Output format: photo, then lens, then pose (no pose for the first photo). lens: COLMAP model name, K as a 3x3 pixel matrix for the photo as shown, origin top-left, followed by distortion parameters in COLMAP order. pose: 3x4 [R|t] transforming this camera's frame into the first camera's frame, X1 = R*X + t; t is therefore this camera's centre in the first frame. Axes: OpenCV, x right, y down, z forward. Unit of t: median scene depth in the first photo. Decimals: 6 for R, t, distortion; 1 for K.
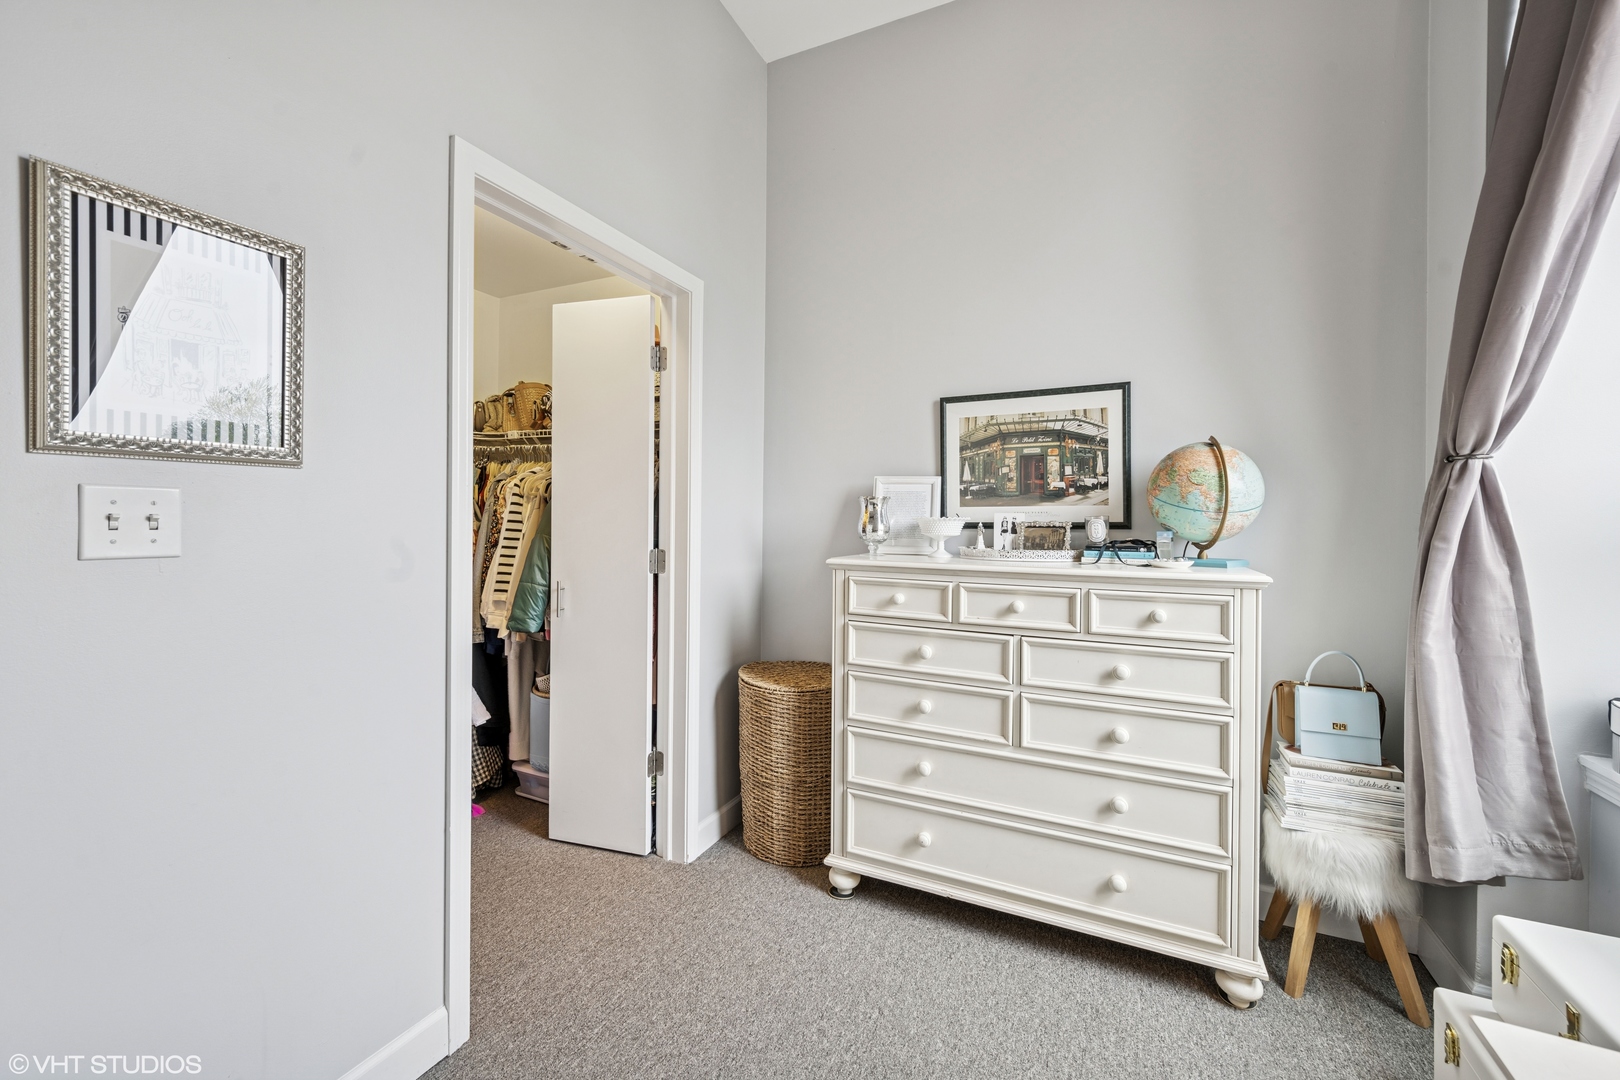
lens RADIAL K [[641.8, 0, 811.3], [0, 641.8, 524.1], [0, 0, 1]] dist [-0.001600, 0.000156]
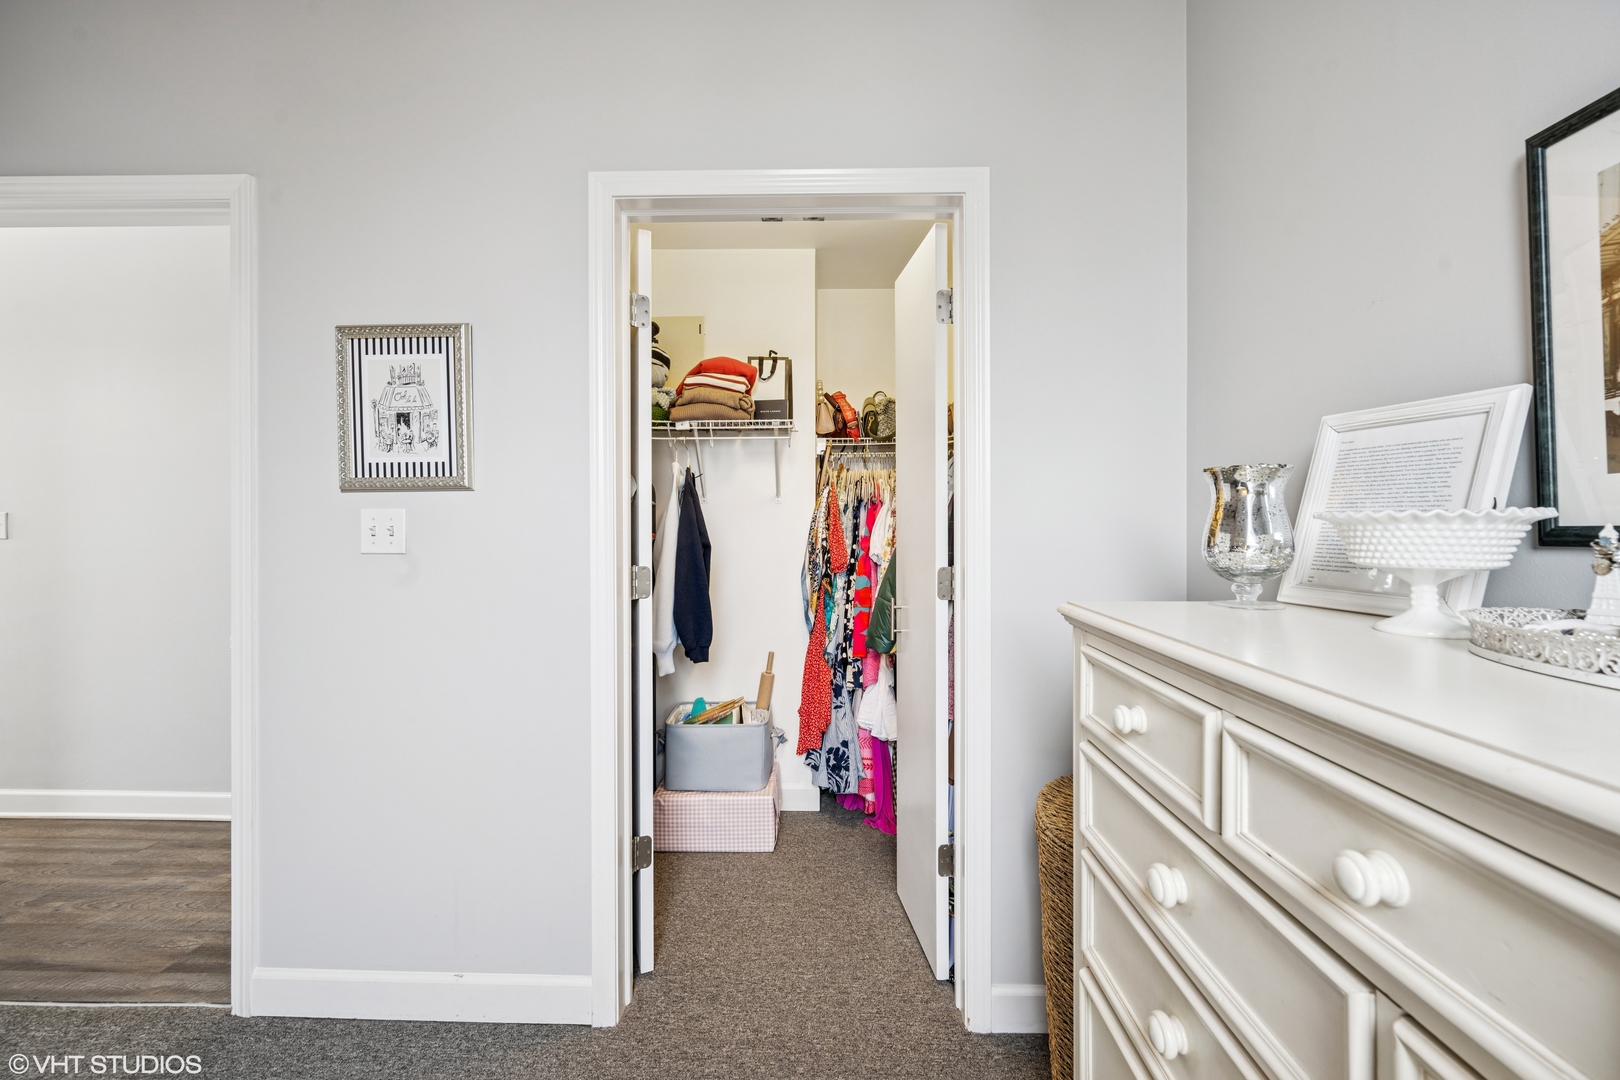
lens RADIAL K [[641.8, 0, 810.8], [0, 641.8, 527.5], [0, 0, 1]] dist [-0.001600, 0.000156]
pose [[0.406858, -0.006208, -0.913471, 0.411385], [-0.000735, 0.999974, -0.007123, -0.000781], [0.913491, 0.003570, 0.406843, 0.641573]]
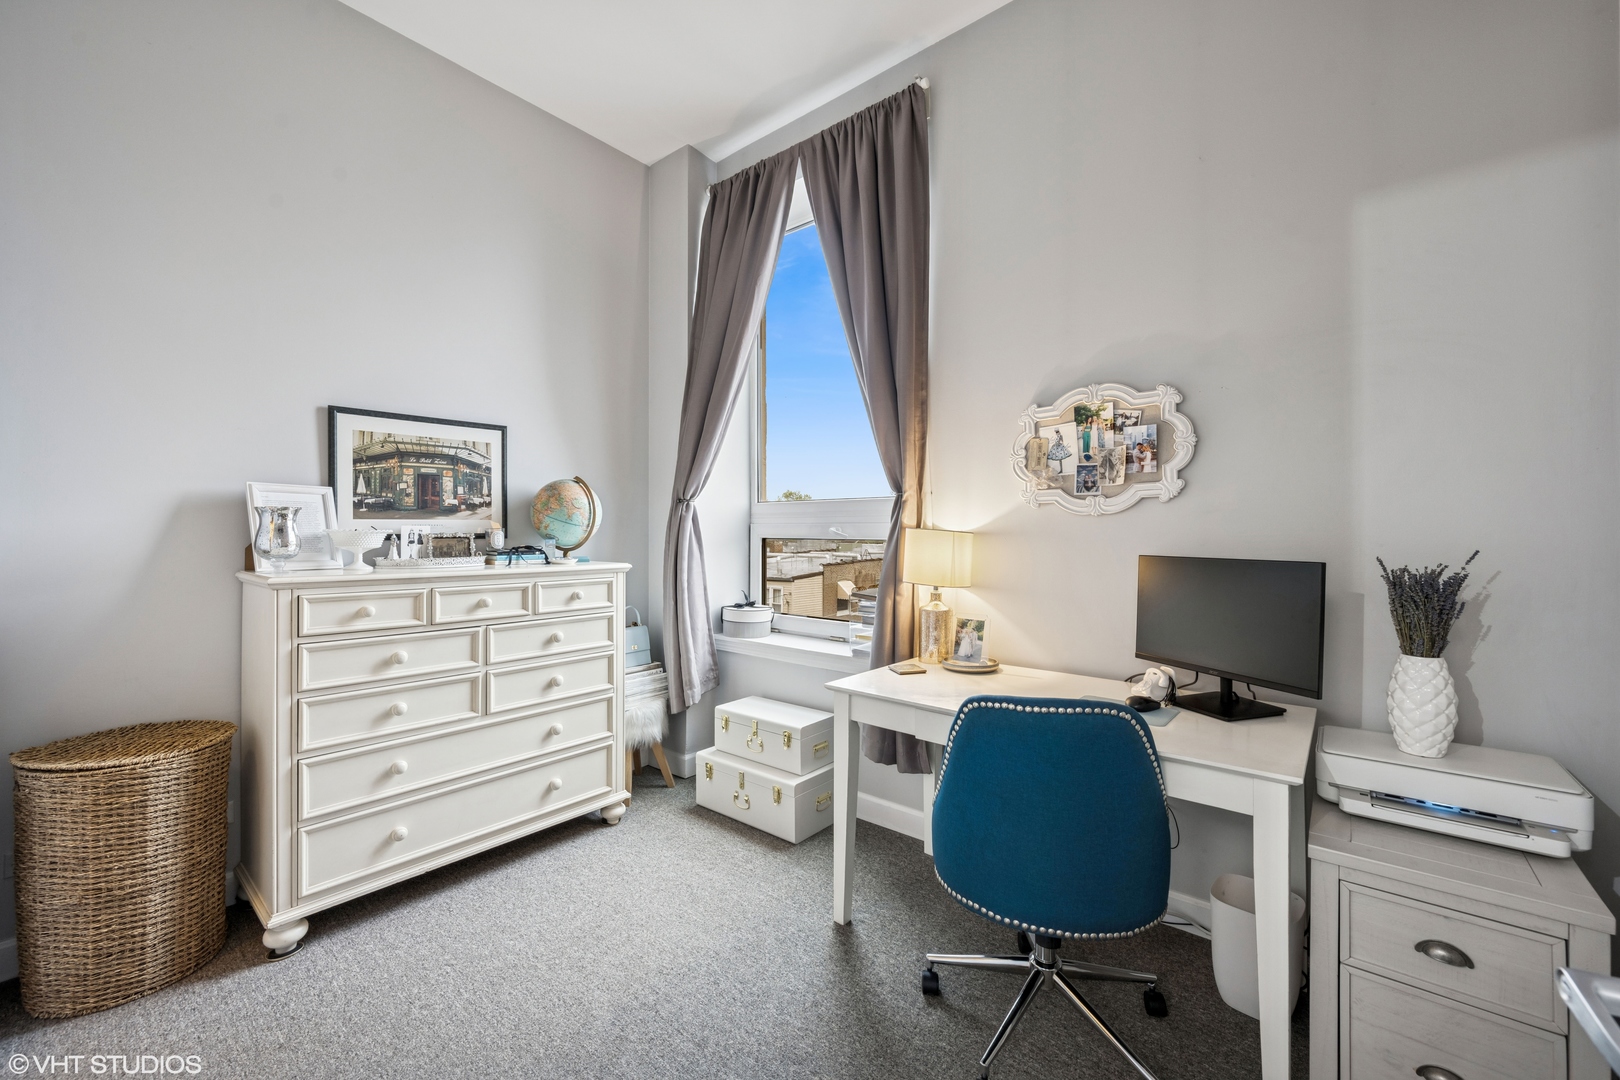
lens RADIAL K [[641.8, 0, 811.5], [0, 641.8, 536.3], [0, 0, 1]] dist [-0.001600, 0.000156]
pose [[0.249813, -0.015147, 0.968176, -0.651503], [0.005487, 0.999884, 0.014228, -0.011935], [-0.968279, 0.001758, 0.249867, 0.069546]]
